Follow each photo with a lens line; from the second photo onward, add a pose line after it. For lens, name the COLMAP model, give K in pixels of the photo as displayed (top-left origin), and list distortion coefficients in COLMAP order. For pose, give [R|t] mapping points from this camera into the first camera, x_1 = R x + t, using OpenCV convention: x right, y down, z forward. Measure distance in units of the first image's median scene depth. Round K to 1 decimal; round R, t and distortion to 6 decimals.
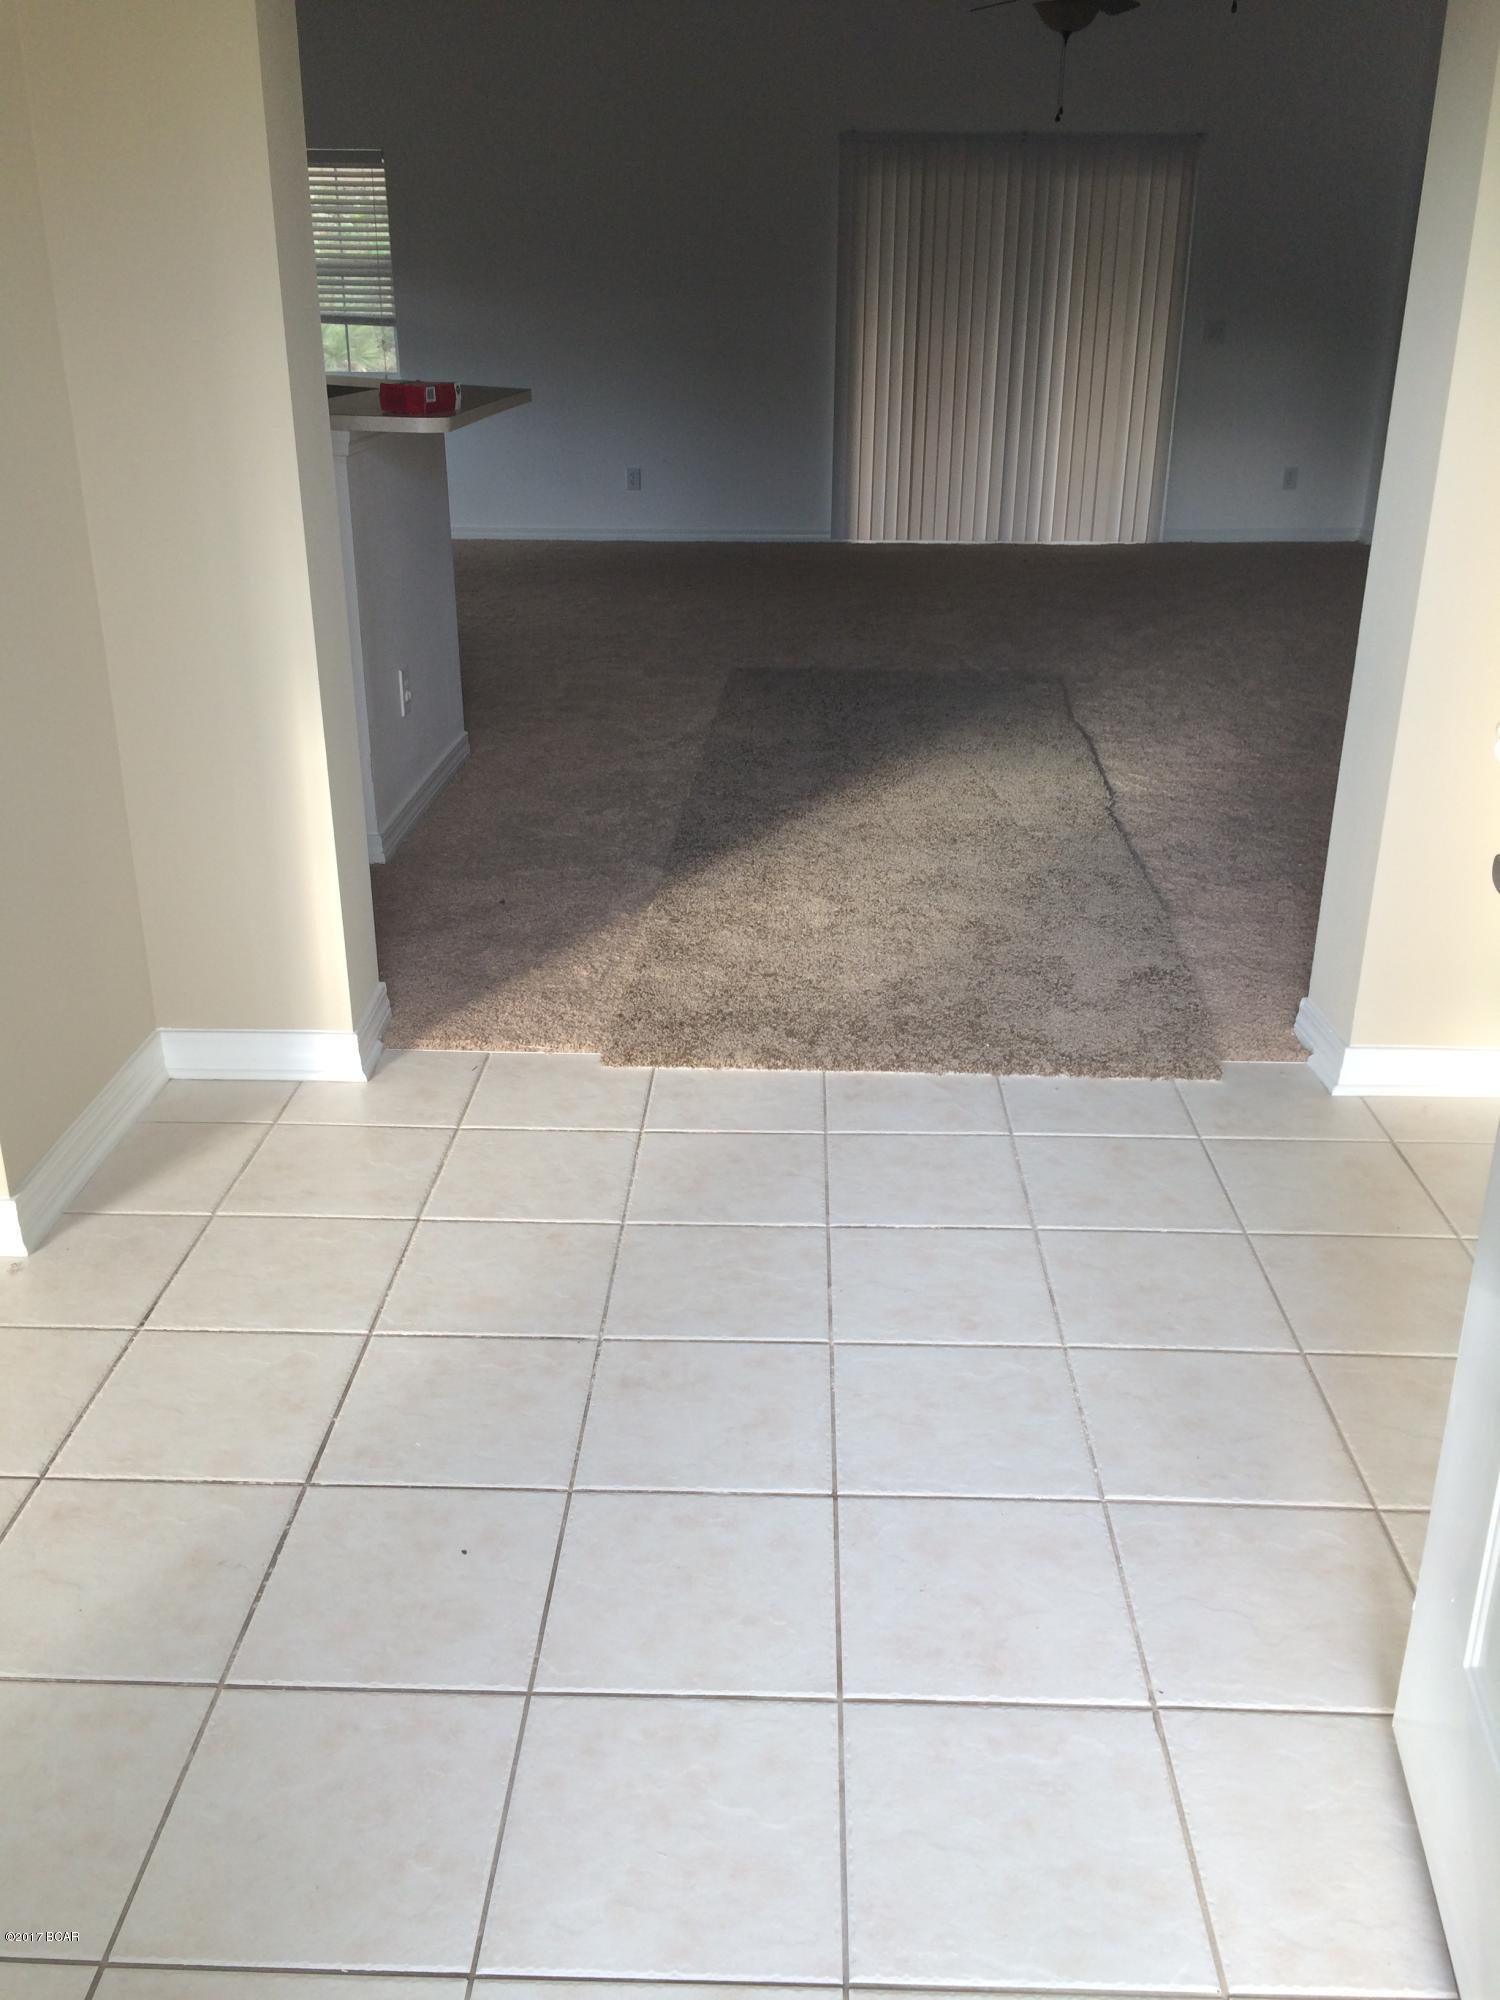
lens RADIAL K [[1728.3, 0, 747.4], [0, 1728.3, 965.8], [0, 0, 1]] dist [0.095721, -0.061353]
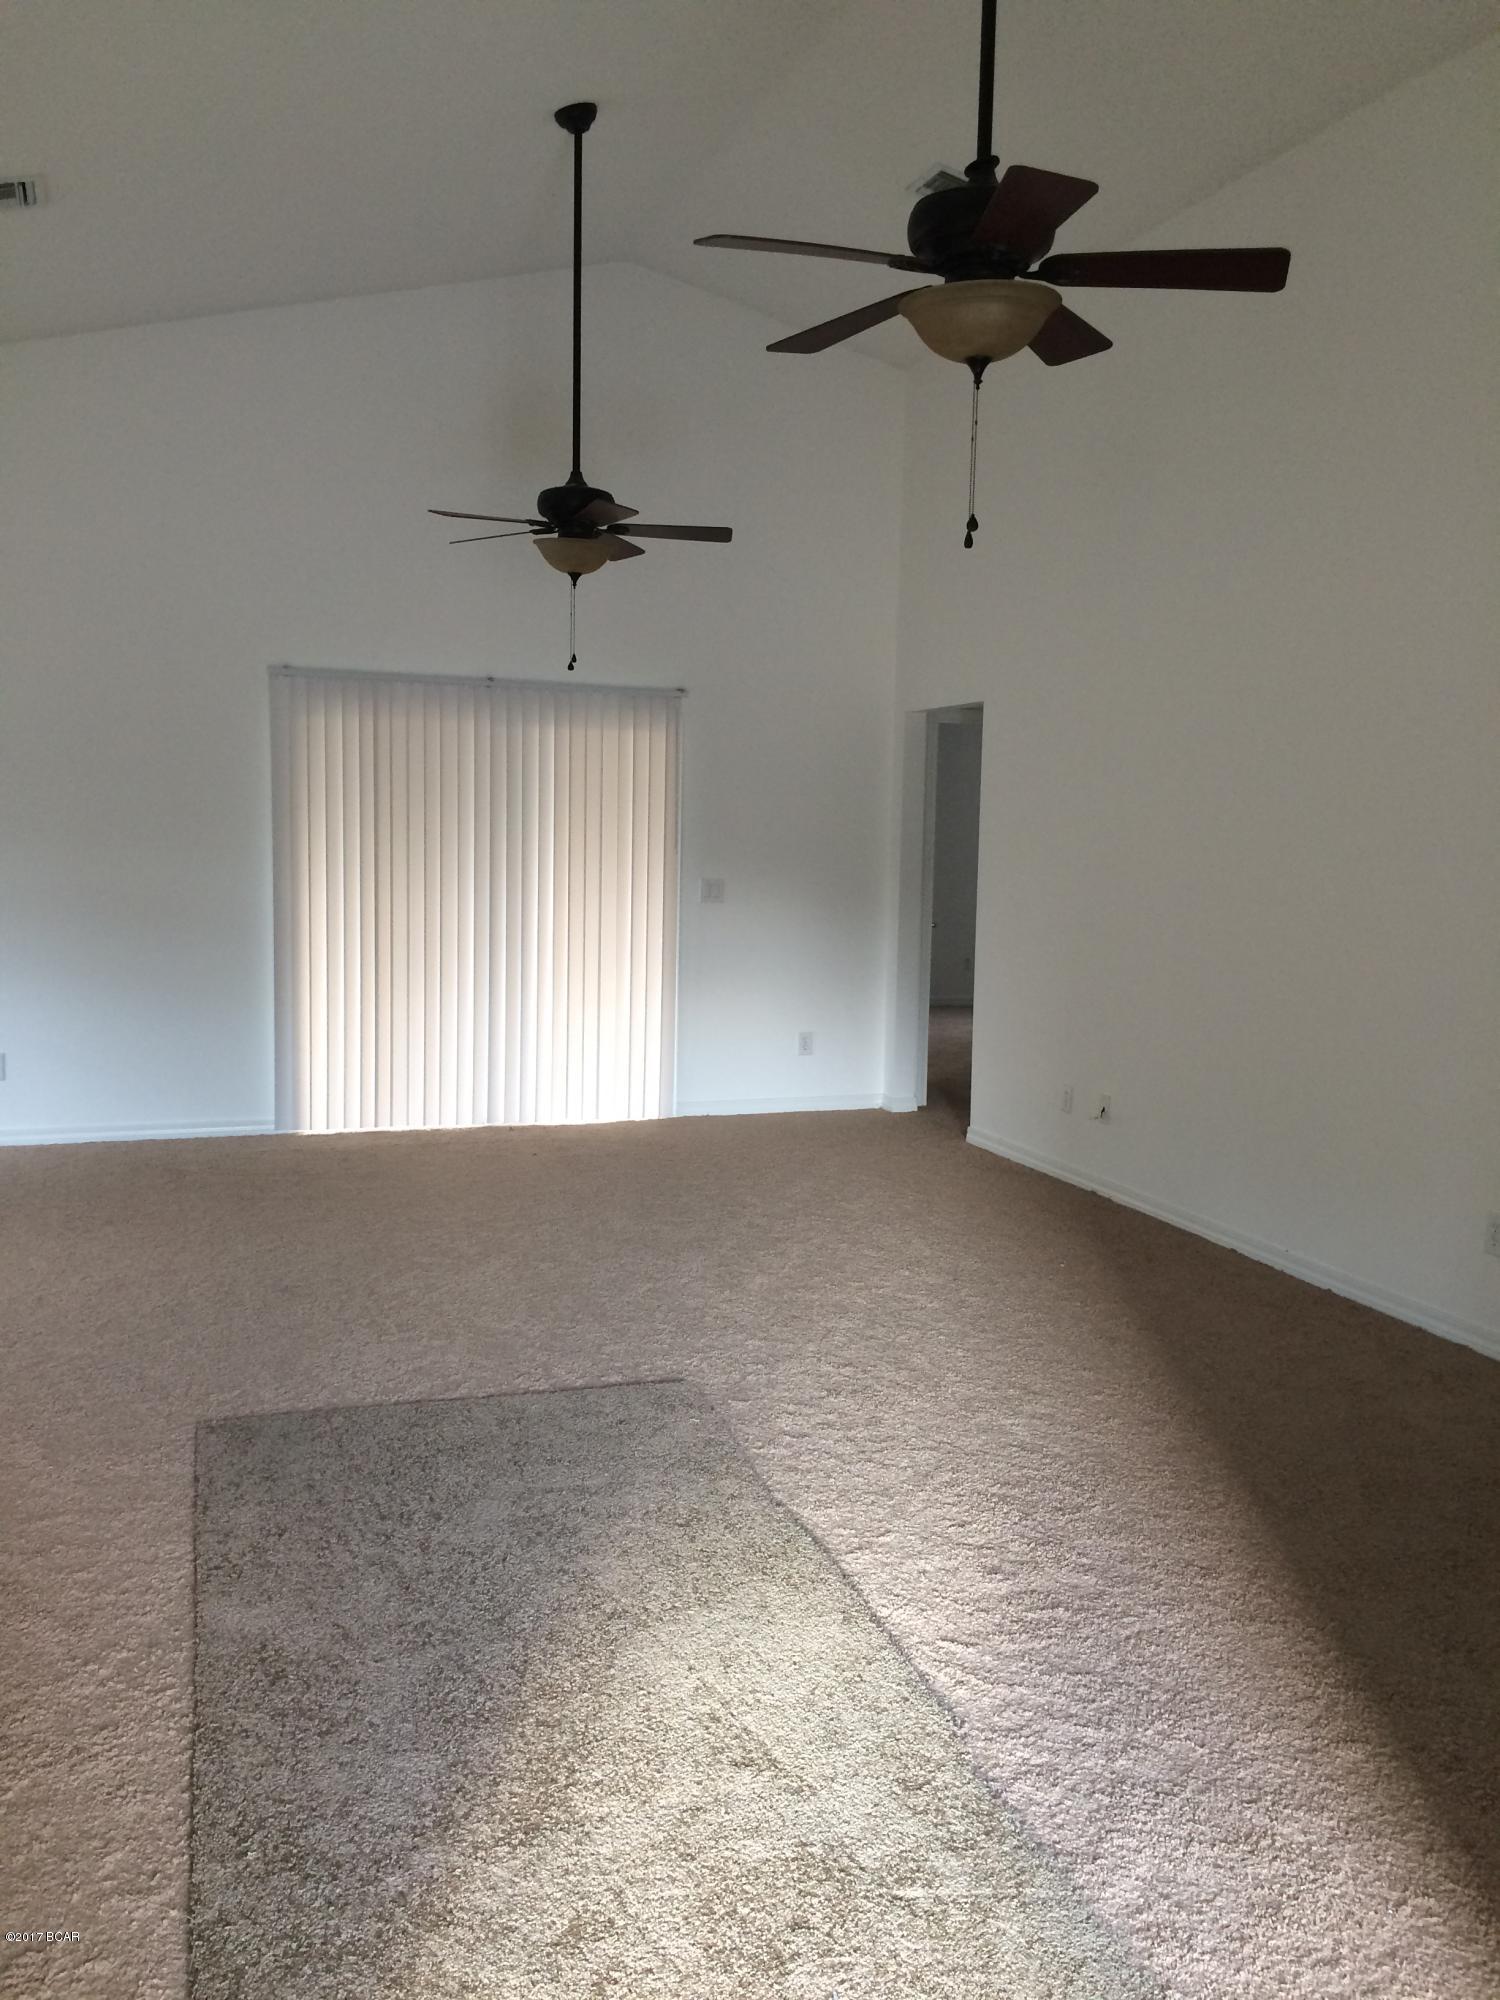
lens RADIAL K [[1728.3, 0, 748.0], [0, 1728.3, 1004.6], [0, 0, 1]] dist [0.095721, -0.061353]
pose [[0.936333, -0.024878, 0.350230, -0.027575], [0.111907, 0.966611, -0.230521, -0.101083], [-0.332802, 0.255038, 0.907854, 0.212754]]
